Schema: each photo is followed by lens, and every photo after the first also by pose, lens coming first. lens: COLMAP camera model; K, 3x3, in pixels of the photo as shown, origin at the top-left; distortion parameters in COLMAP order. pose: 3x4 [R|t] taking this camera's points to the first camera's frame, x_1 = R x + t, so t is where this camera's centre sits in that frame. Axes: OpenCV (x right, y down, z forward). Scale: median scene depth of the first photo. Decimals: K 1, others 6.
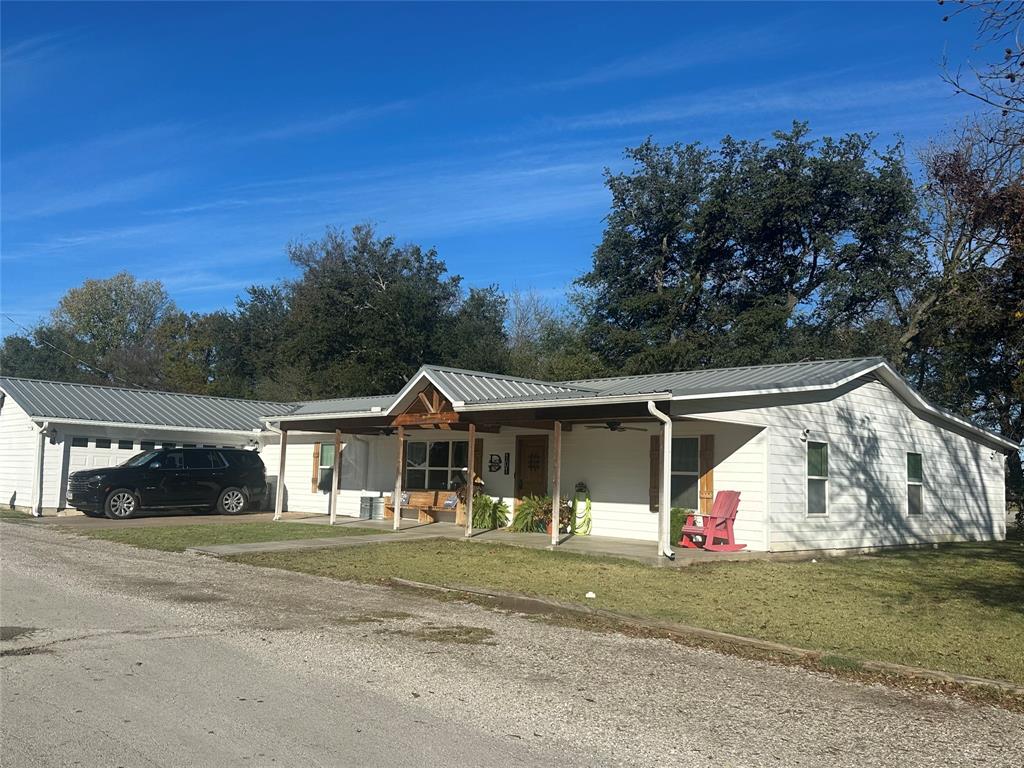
lens RADIAL K [[894.5, 0, 511.9], [0, 894.5, 377.2], [0, 0, 1]] dist [0.053549, -0.004309]
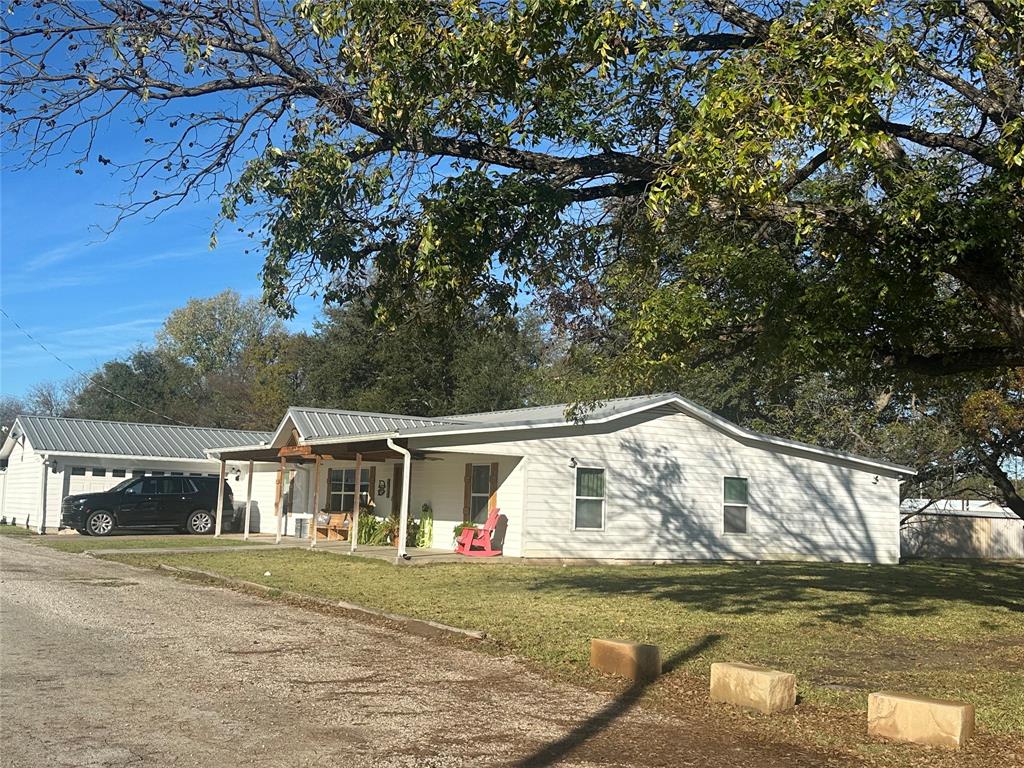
lens RADIAL K [[1136.7, 0, 512.1], [0, 1136.7, 387.0], [0, 0, 1]] dist [0.130167, 0.000000]
pose [[0.976144, -0.018017, -0.216375, 0.493012], [0.018045, 0.999835, -0.001844, -0.030123], [0.216373, -0.002104, 0.976309, -0.421446]]
